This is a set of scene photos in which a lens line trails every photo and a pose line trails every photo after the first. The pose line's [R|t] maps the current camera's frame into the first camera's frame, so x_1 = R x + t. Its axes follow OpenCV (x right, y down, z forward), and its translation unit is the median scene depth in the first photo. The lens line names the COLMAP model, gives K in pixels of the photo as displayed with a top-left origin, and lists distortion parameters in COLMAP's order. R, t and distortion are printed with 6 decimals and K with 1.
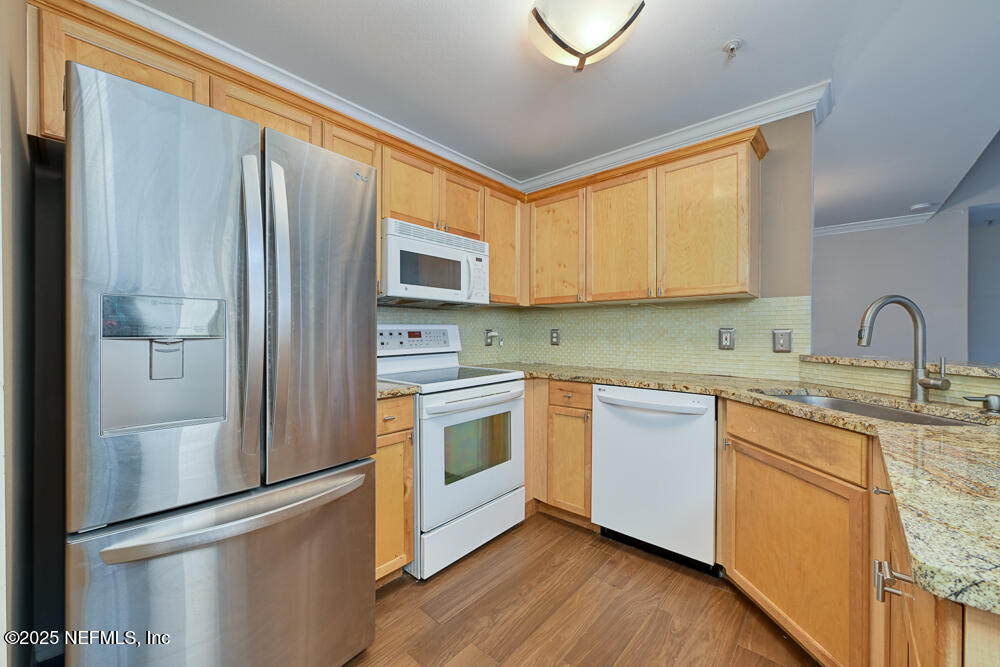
lens RADIAL K [[393.5, 0, 494.4], [0, 393.5, 333.6], [0, 0, 1]] dist [0.000879, 0.000102]
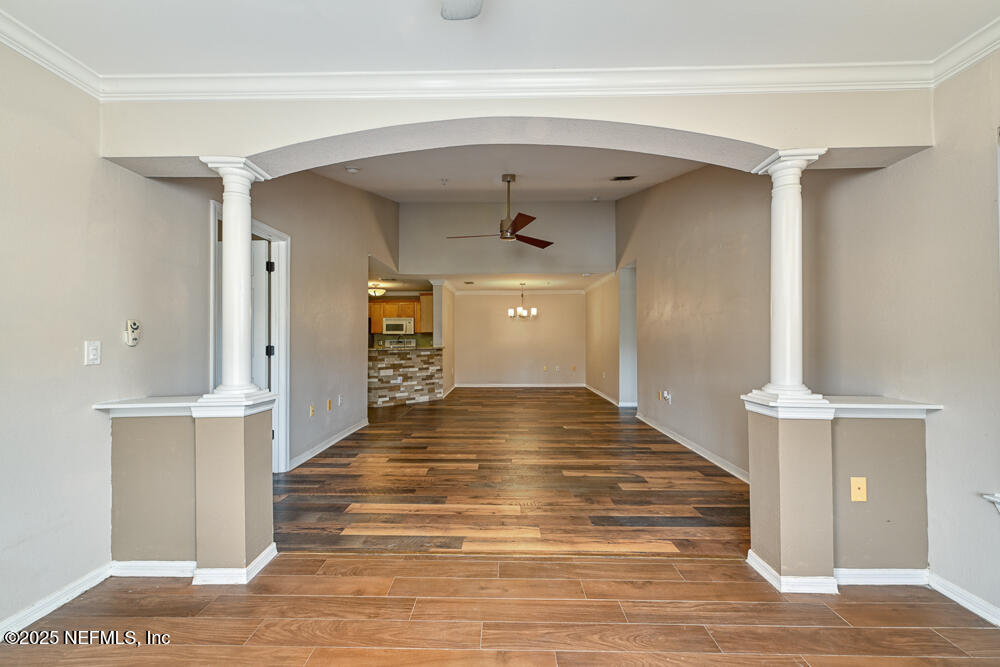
lens RADIAL K [[393.5, 0, 494.4], [0, 393.5, 333.6], [0, 0, 1]] dist [0.000879, 0.000102]
pose [[0.645918, -0.011062, -0.763327, 3.726082], [0.000251, 0.999898, -0.014278, -0.025793], [0.763407, 0.009031, 0.645855, -0.938820]]
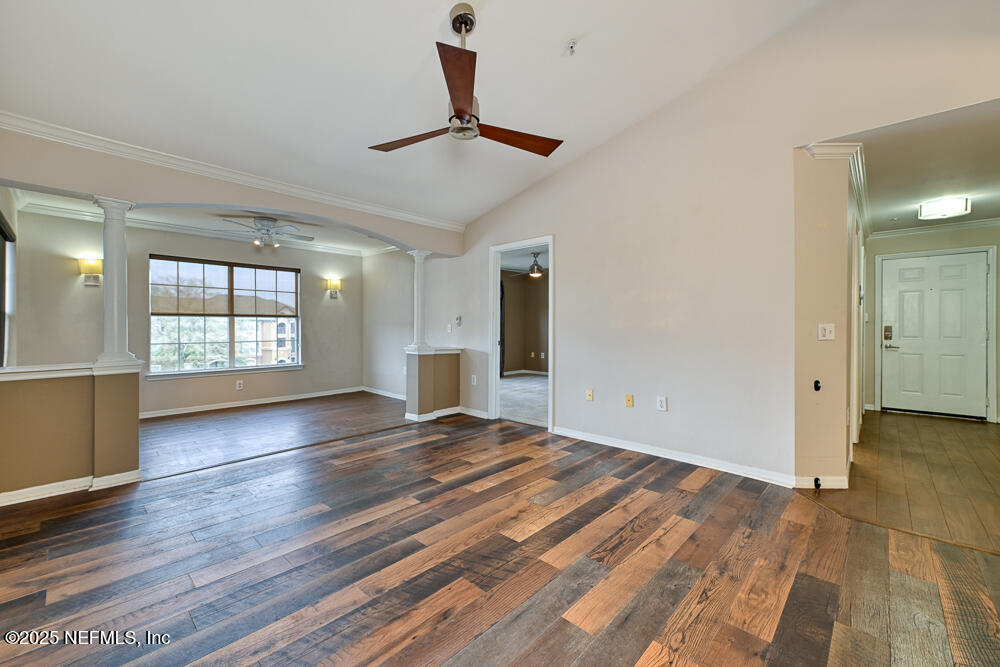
lens RADIAL K [[410.7, 0, 498.0], [0, 410.7, 328.6], [0, 0, 1]] dist [0.000529, -0.000038]
pose [[-0.999800, 0.001724, 0.019910, 2.296247], [0.001836, 0.999983, 0.005612, -0.009675], [-0.019900, 0.005648, -0.999786, 1.276362]]
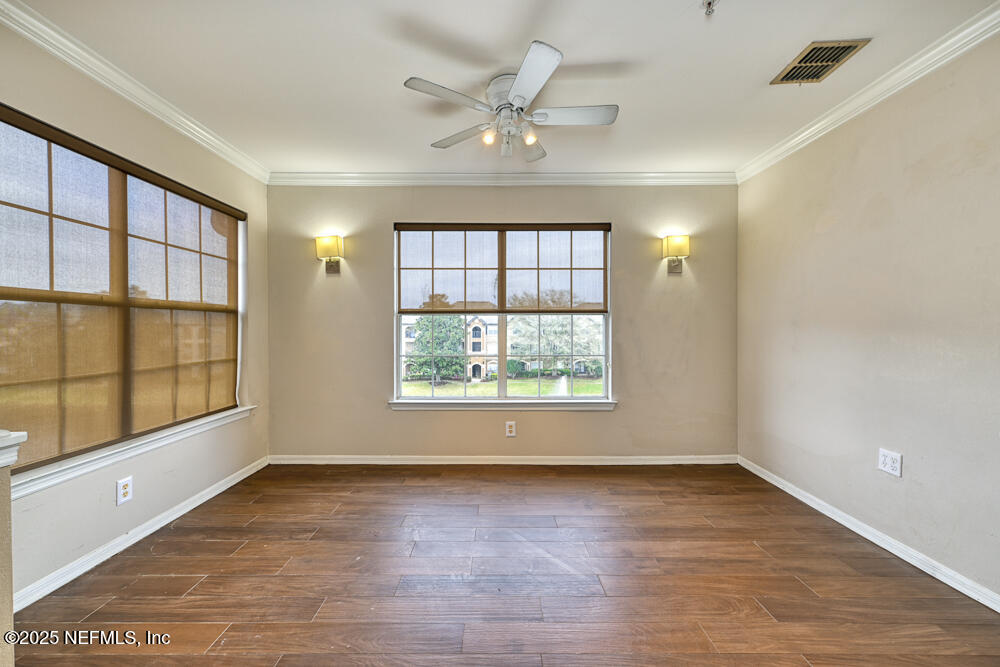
lens RADIAL K [[399.3, 0, 496.3], [0, 399.3, 335.4], [0, 0, 1]] dist [-0.000807, -0.000130]
pose [[-0.659062, -0.006007, 0.752065, 2.838790], [0.003820, 0.999928, 0.011334, -0.008988], [-0.752079, 0.010342, -0.658992, -0.123668]]
